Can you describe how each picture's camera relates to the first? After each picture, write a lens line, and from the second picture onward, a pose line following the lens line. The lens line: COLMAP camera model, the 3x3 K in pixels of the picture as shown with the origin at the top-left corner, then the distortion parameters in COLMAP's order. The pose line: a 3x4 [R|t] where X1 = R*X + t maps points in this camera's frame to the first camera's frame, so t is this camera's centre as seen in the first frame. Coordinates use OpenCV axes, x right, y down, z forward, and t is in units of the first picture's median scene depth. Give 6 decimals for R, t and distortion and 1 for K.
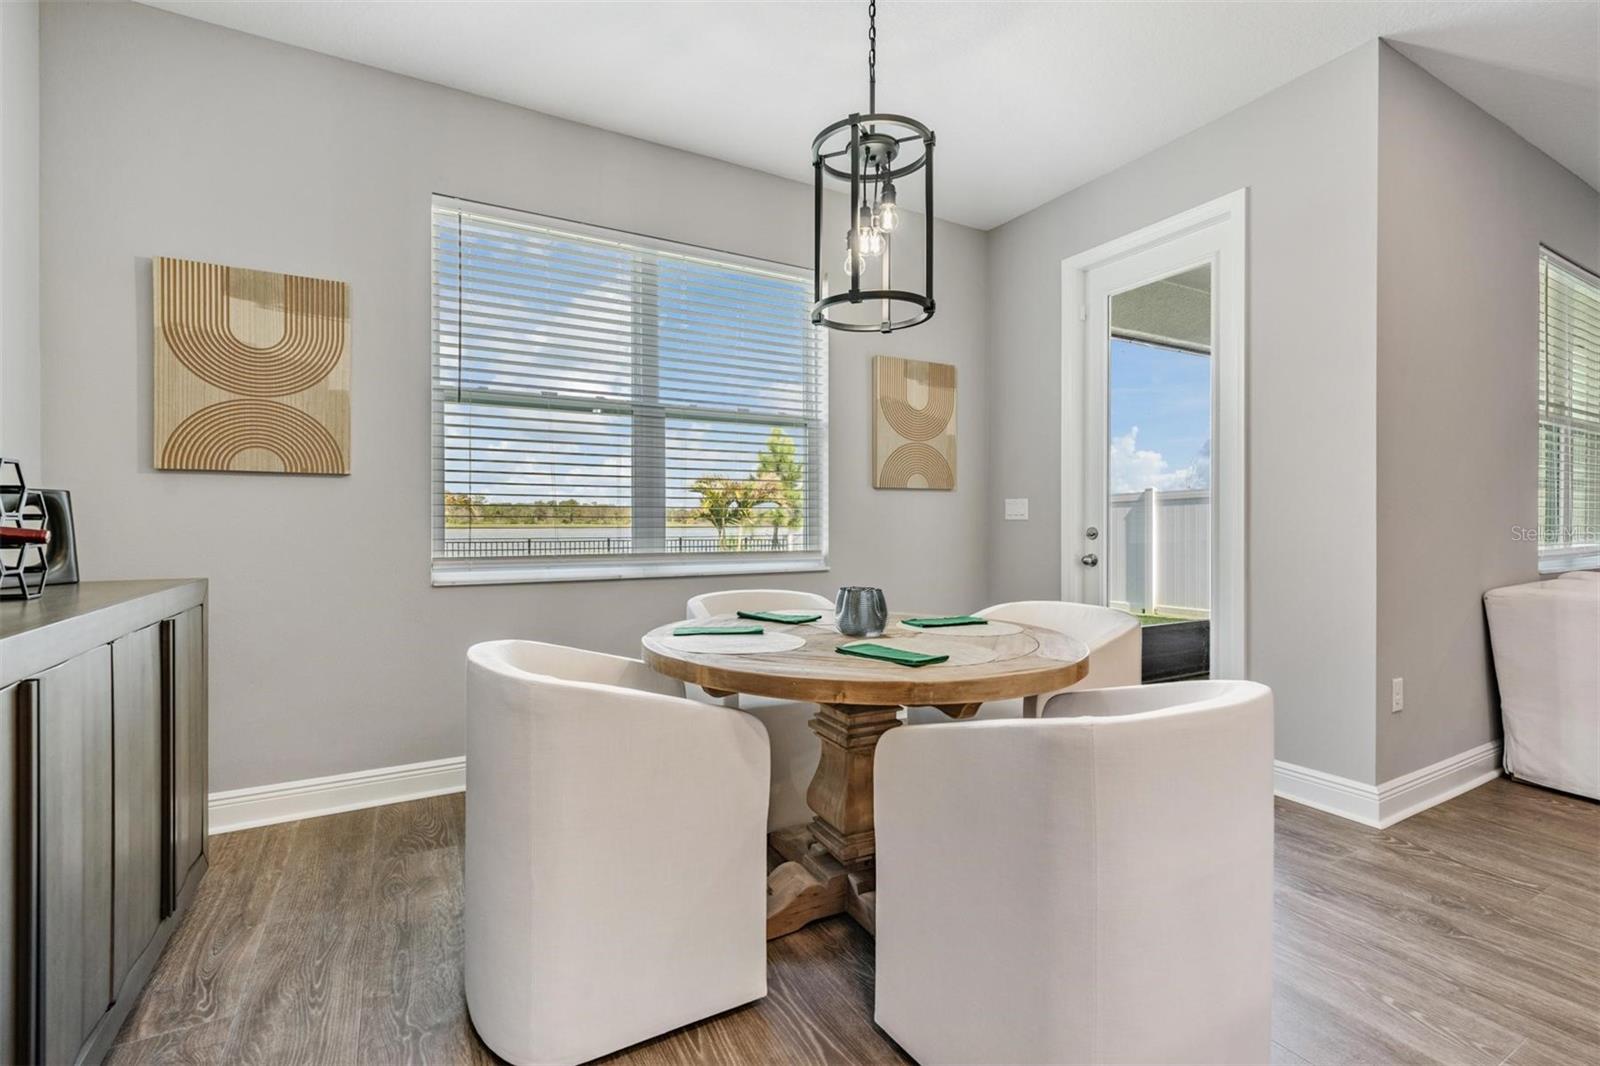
lens RADIAL K [[708.2, 0, 796.0], [0, 708.2, 523.4], [0, 0, 1]] dist [0.000538, -0.000274]
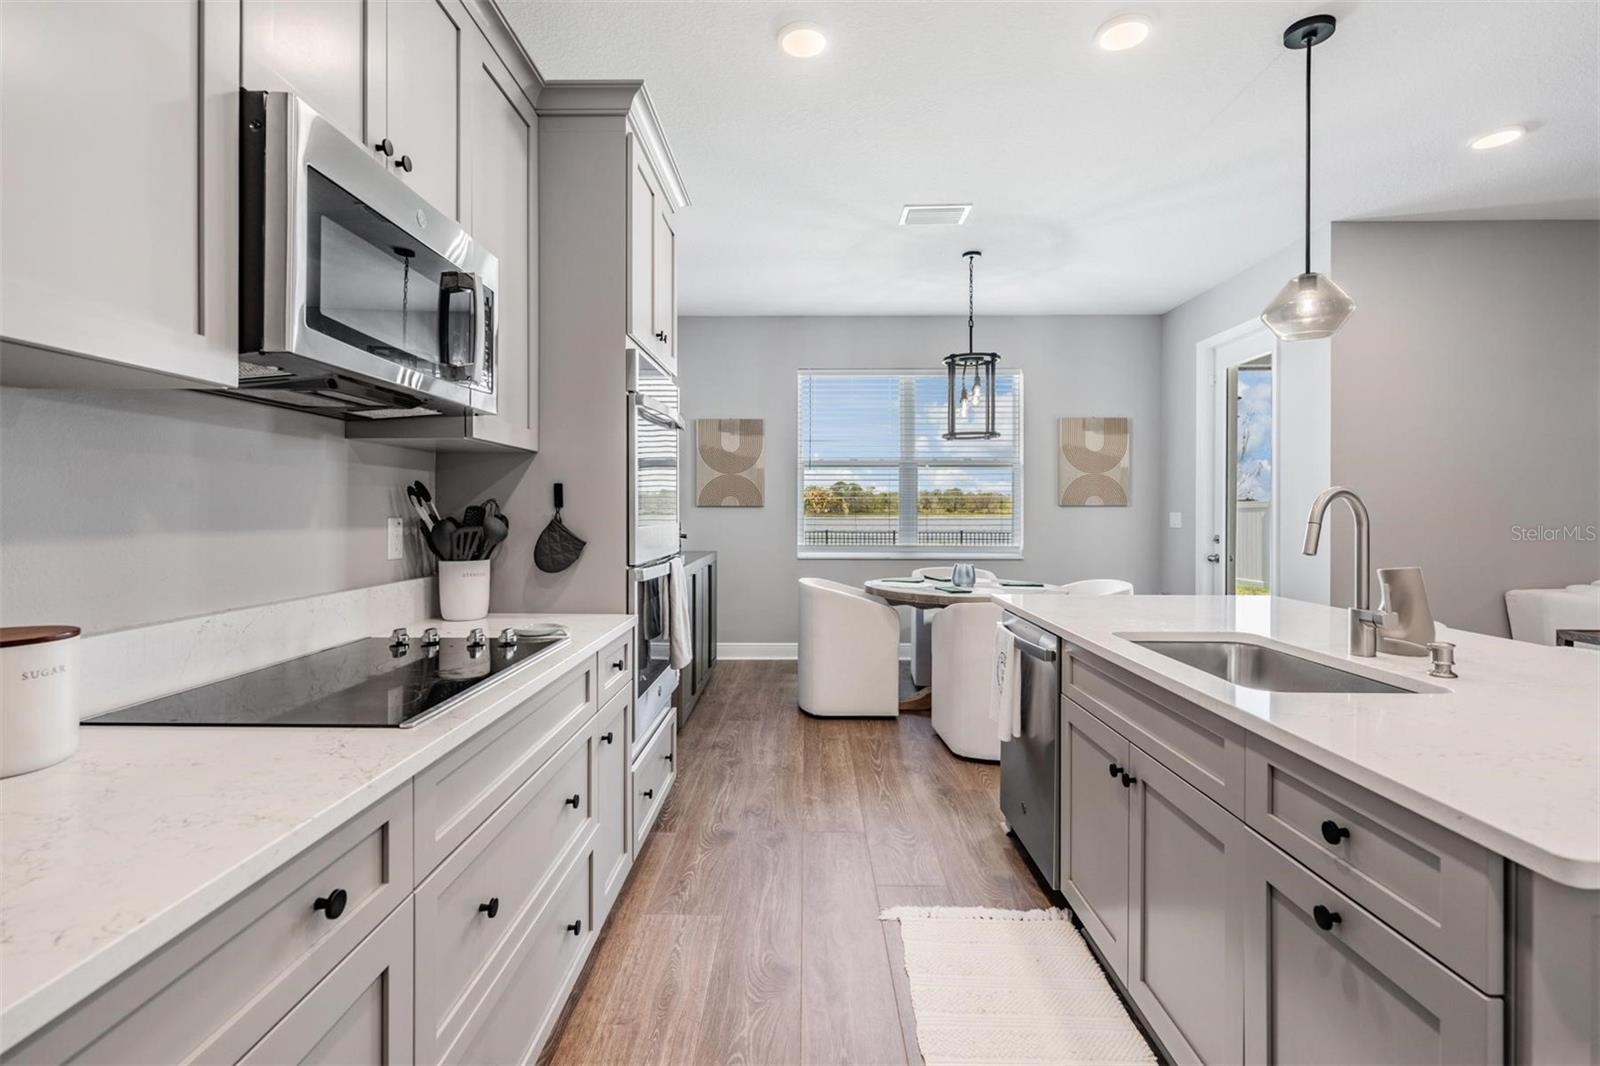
lens RADIAL K [[735.5, 0, 793.7], [0, 735.5, 517.0], [0, 0, 1]] dist [0.000008, -0.000129]
pose [[0.864497, 0.005526, -0.502607, 0.537351], [-0.001638, 0.999965, 0.008177, -0.049885], [0.502635, -0.006246, 0.864476, -0.835768]]
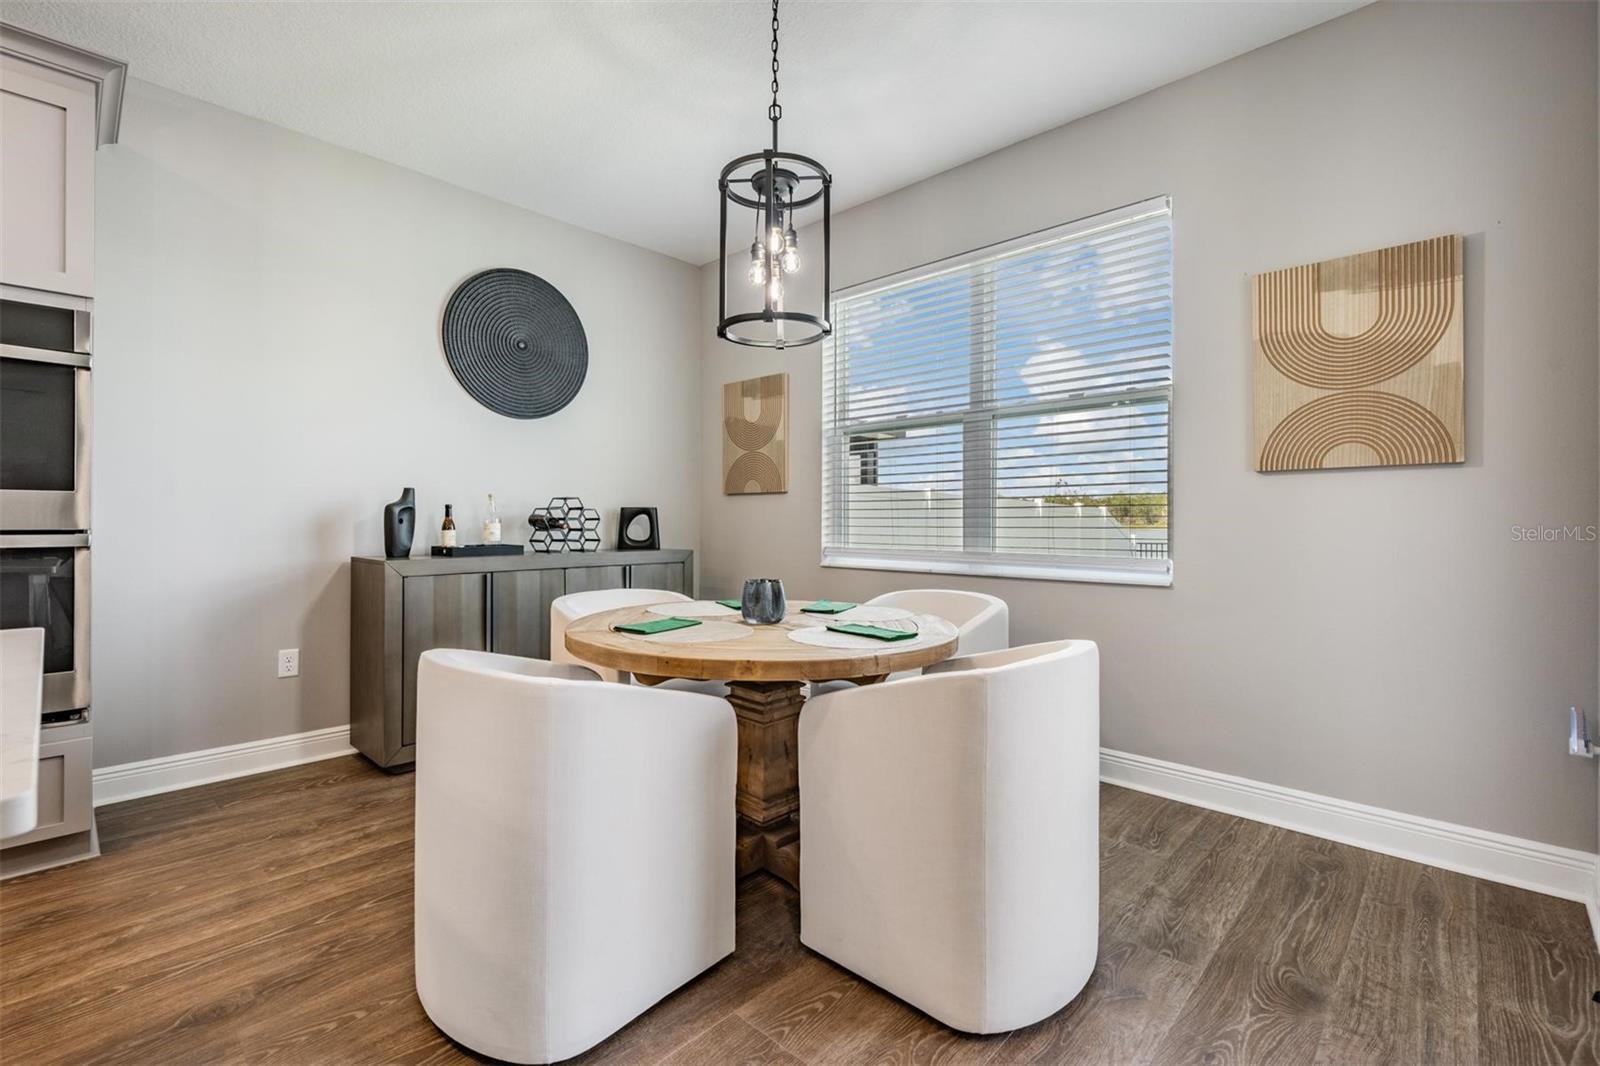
lens RADIAL K [[708.2, 0, 796.0], [0, 708.2, 523.4], [0, 0, 1]] dist [0.000538, -0.000274]
pose [[0.301574, 0.002018, -0.953441, 0.819666], [-0.002730, 0.999995, 0.001253, -0.000688], [0.953439, 0.002225, 0.301578, 0.493555]]
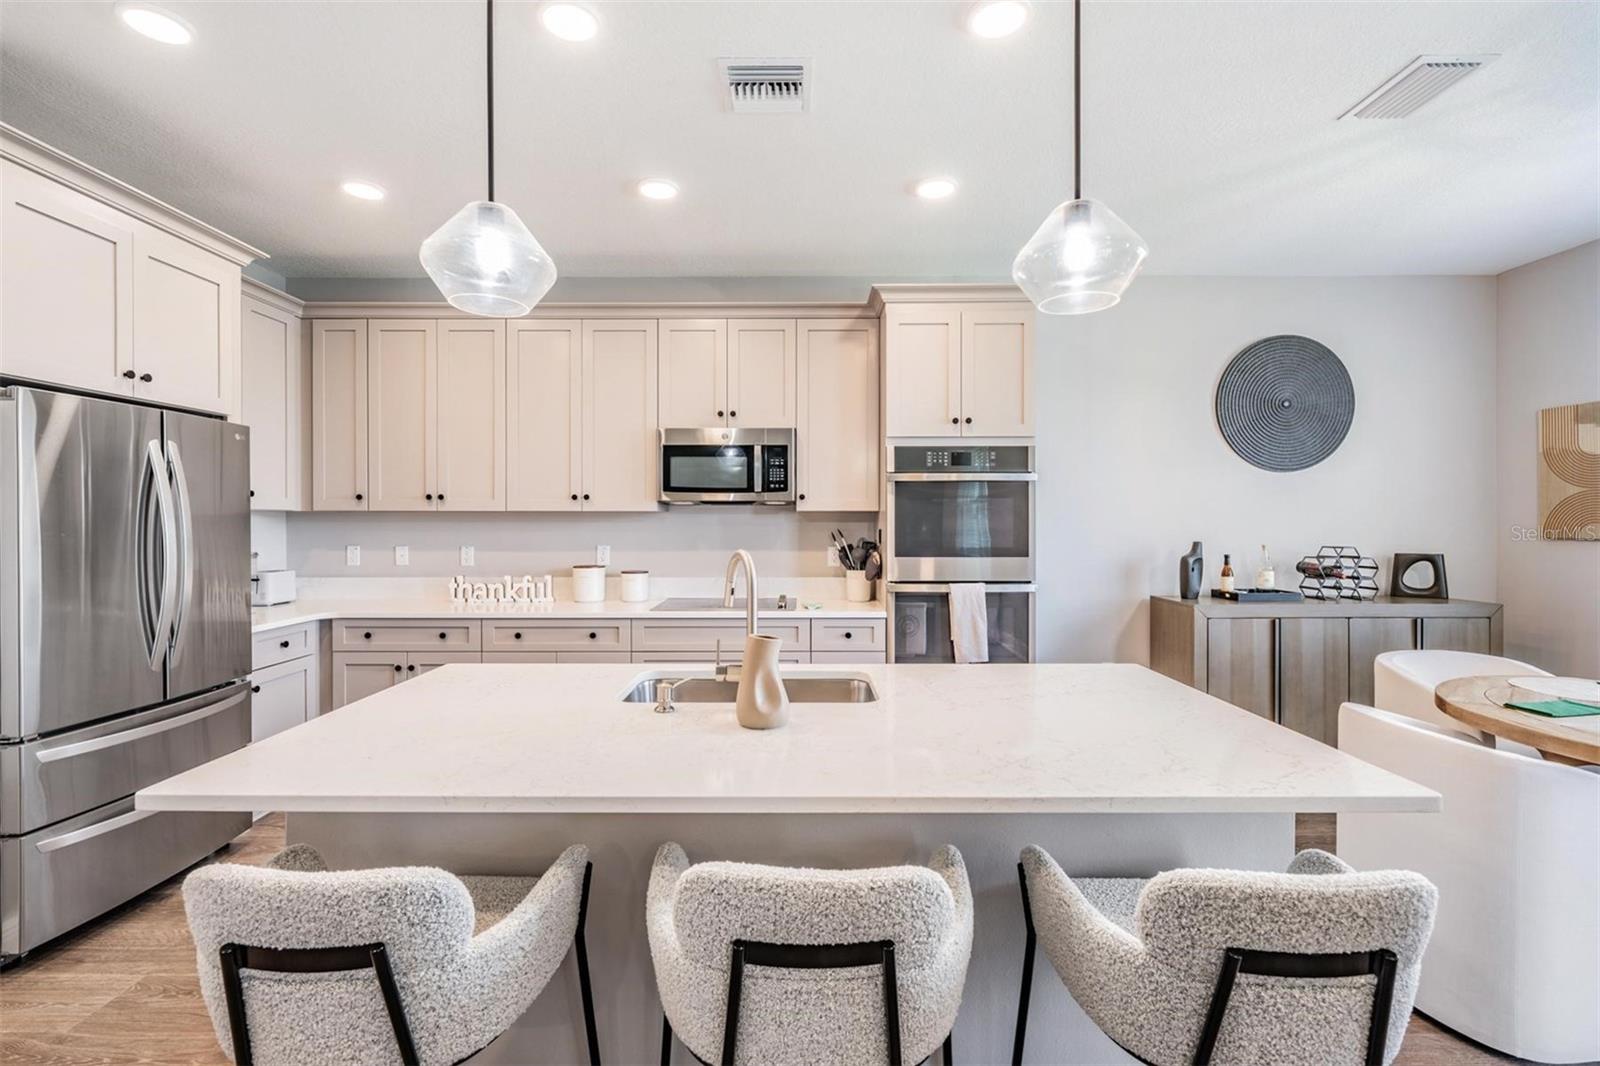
lens RADIAL K [[713.4, 0, 795.7], [0, 713.4, 524.3], [0, 0, 1]] dist [-0.000071, 0.000126]
pose [[-0.487242, 0.002998, -0.873262, 1.148155], [-0.000746, 0.999992, 0.003850, -0.093980], [0.873267, 0.002527, -0.487236, 0.236841]]
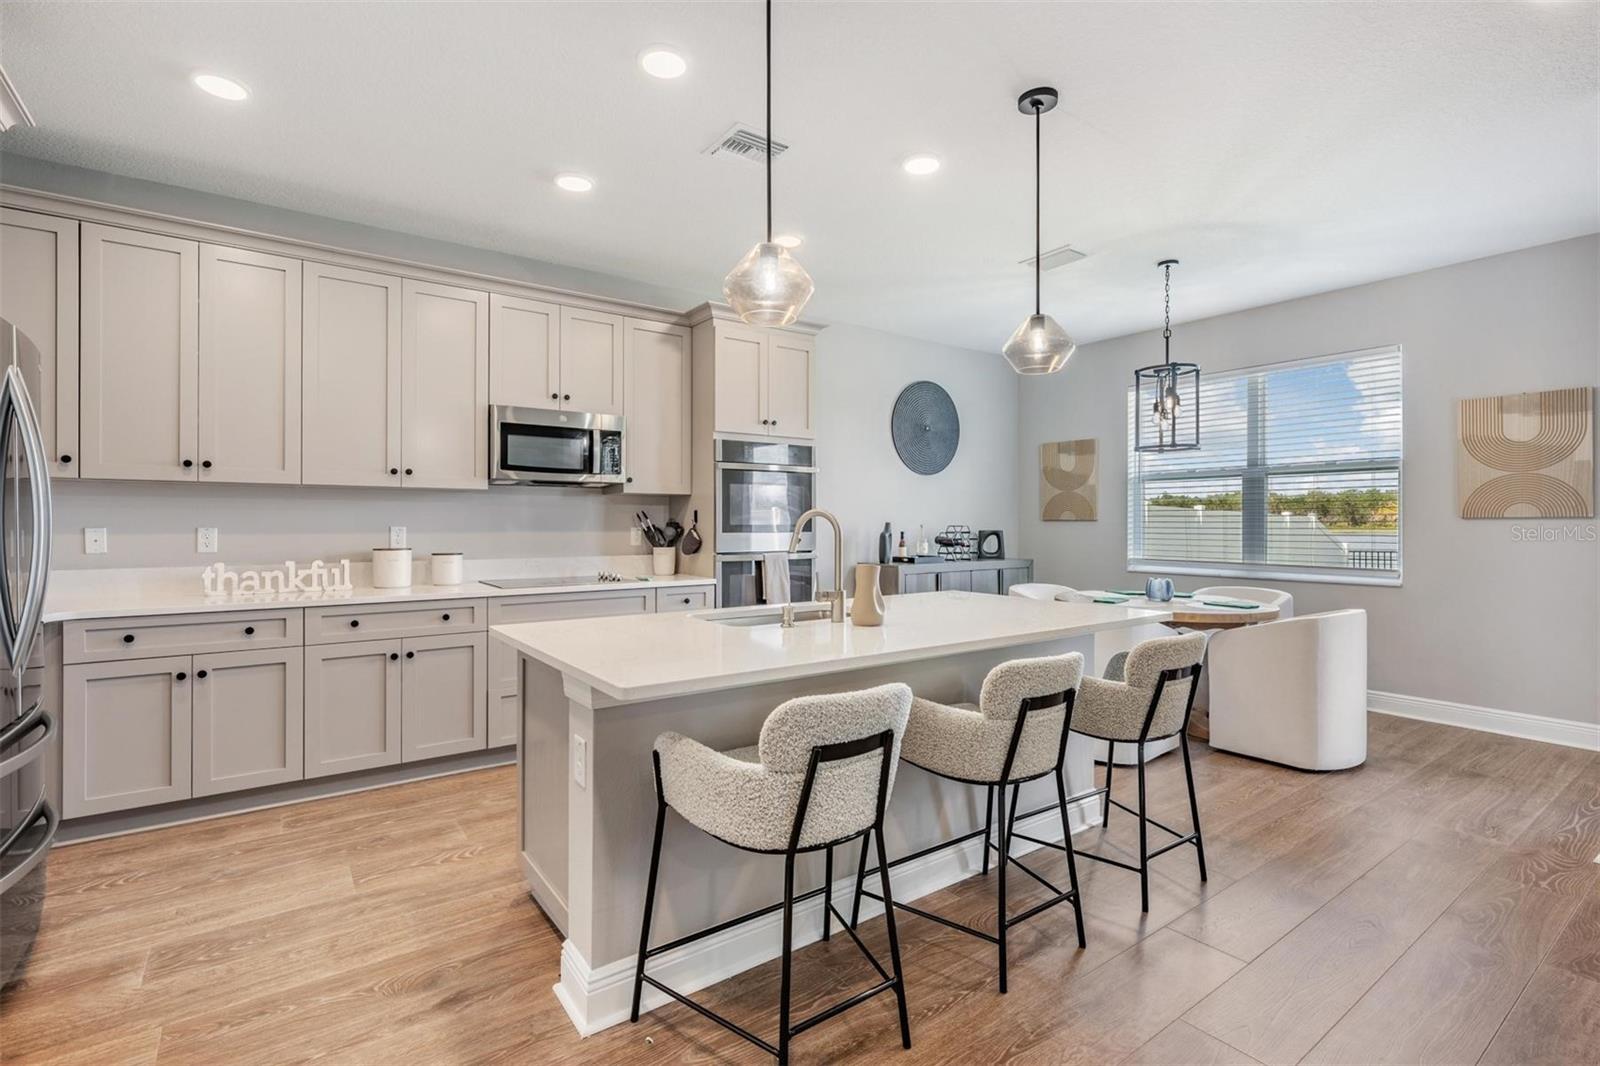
lens RADIAL K [[733.5, 0, 792.7], [0, 733.5, 528.3], [0, 0, 1]] dist [0.000256, -0.000230]
pose [[0.115230, 0.006930, -0.993315, 1.506527], [-0.001970, 0.999975, 0.006748, -0.051834], [0.993337, 0.001179, 0.115241, -0.246959]]
